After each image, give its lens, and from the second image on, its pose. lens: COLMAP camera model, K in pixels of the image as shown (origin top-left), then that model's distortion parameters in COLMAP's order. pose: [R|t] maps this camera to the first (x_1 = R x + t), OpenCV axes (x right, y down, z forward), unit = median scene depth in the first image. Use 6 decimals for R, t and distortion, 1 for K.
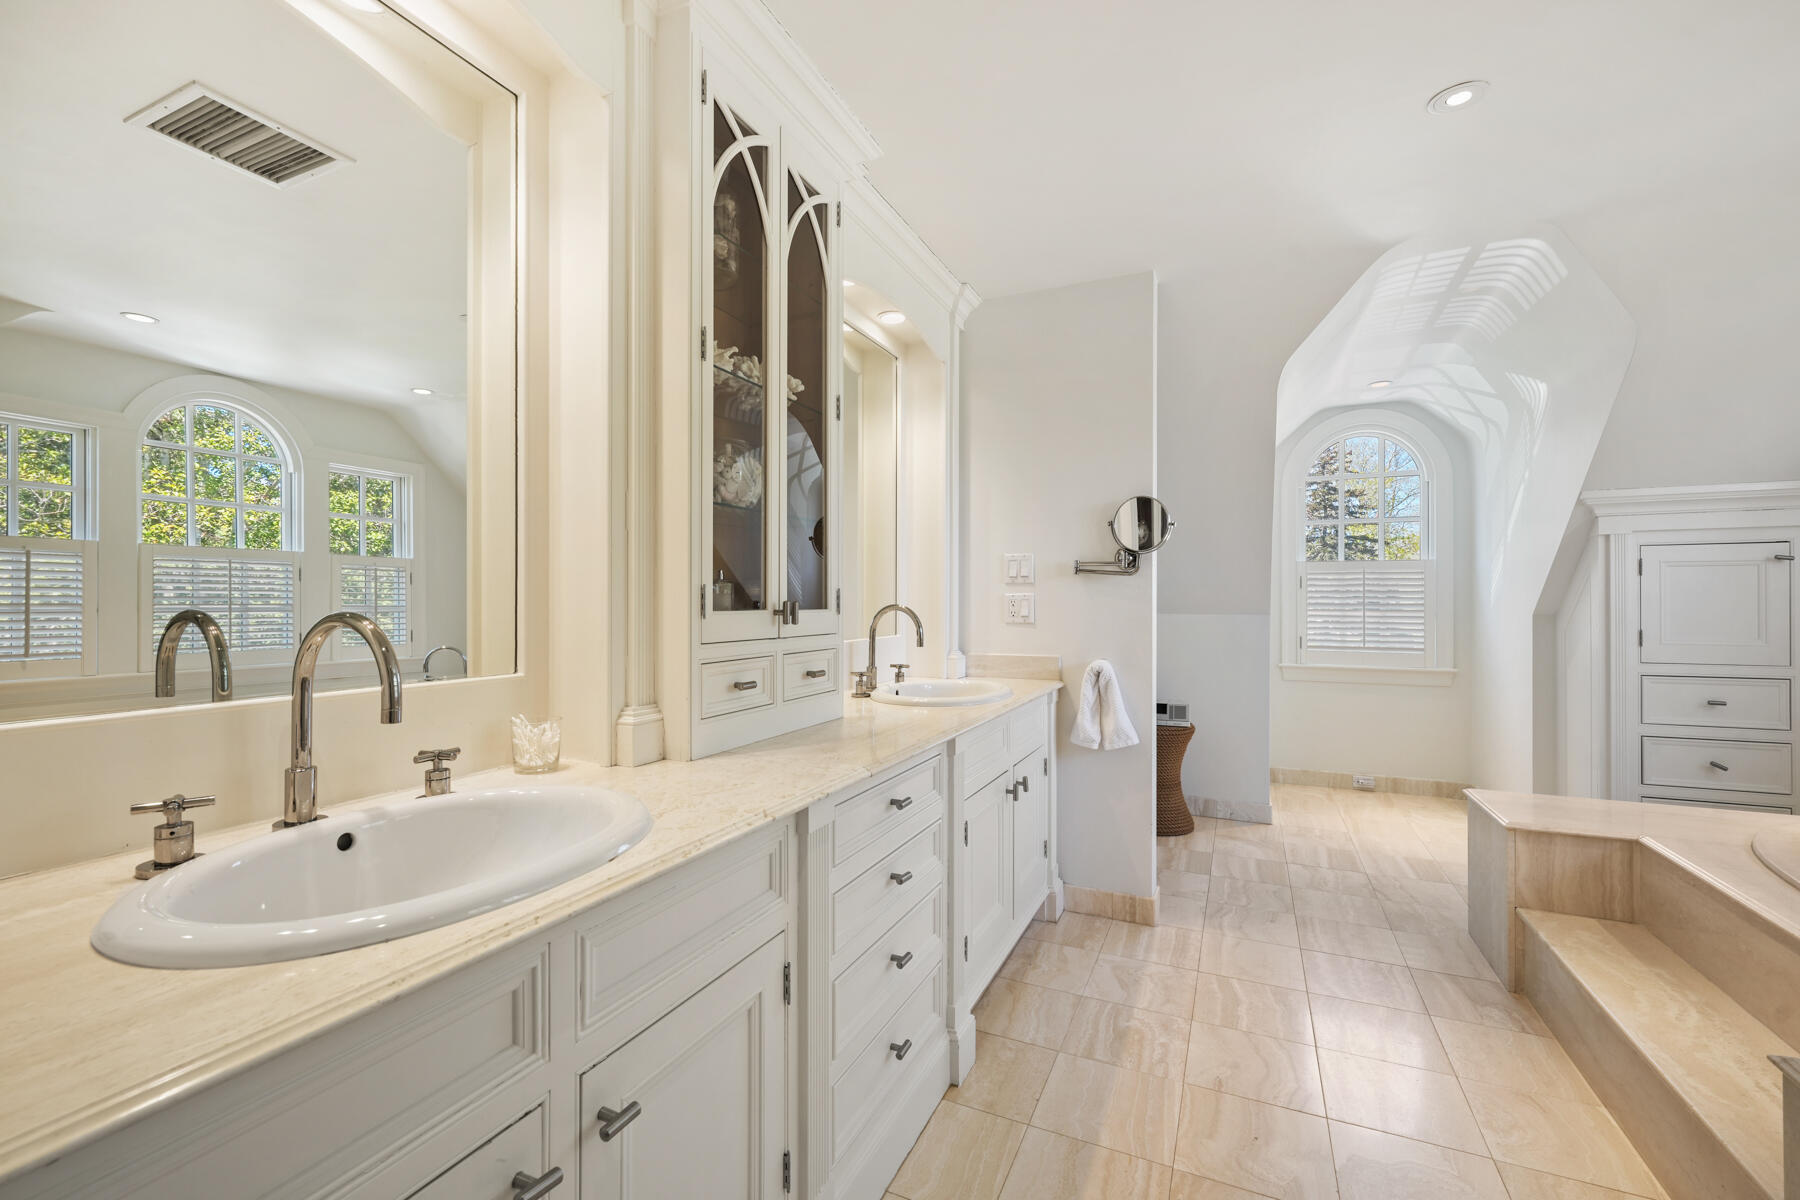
lens RADIAL K [[764.0, 0, 898.9], [0, 764.0, 608.3], [0, 0, 1]] dist [-0.000295, 0.000068]
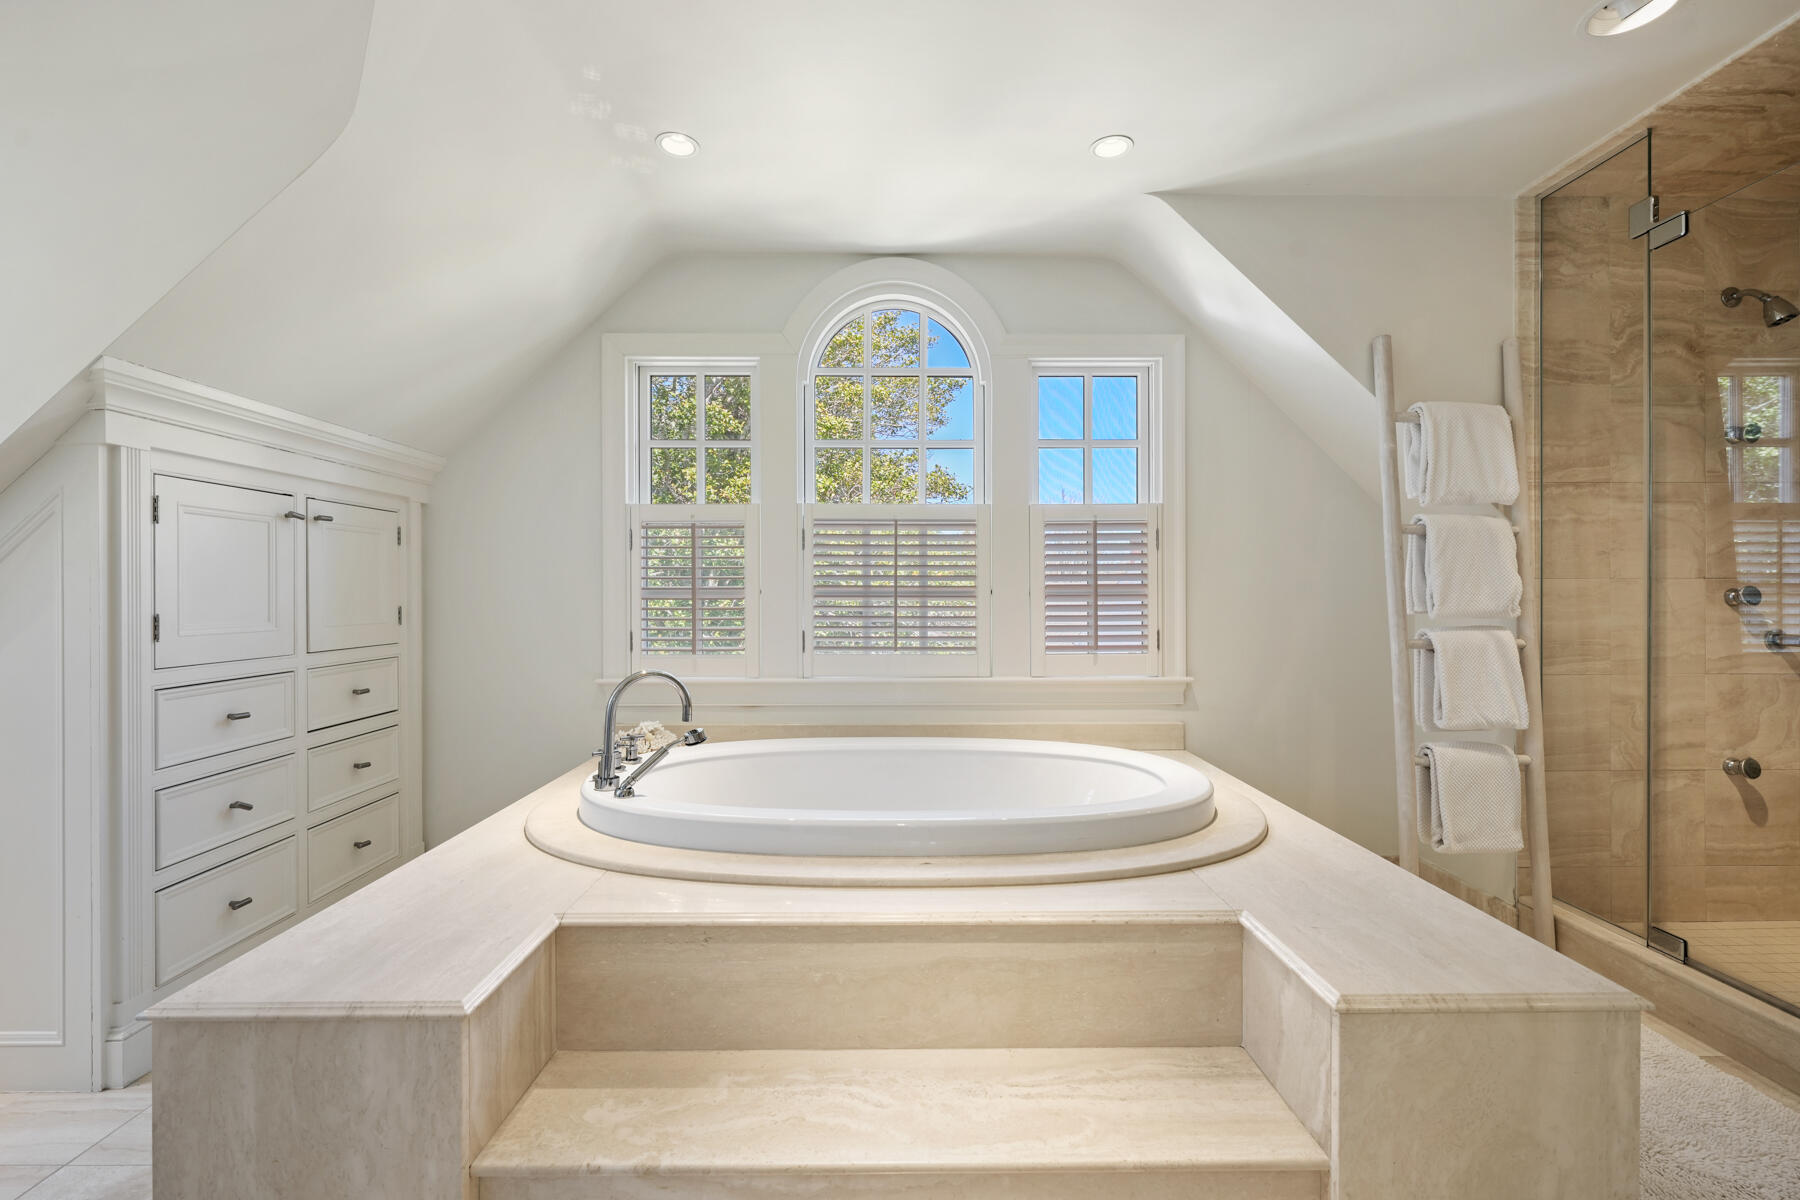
lens RADIAL K [[764.0, 0, 903.3], [0, 764.0, 595.7], [0, 0, 1]] dist [-0.000295, 0.000068]
pose [[-0.443361, -0.005964, 0.896323, 0.185358], [-0.006465, 0.999973, 0.003456, 0.008430], [-0.896320, -0.004262, -0.443388, 0.785892]]
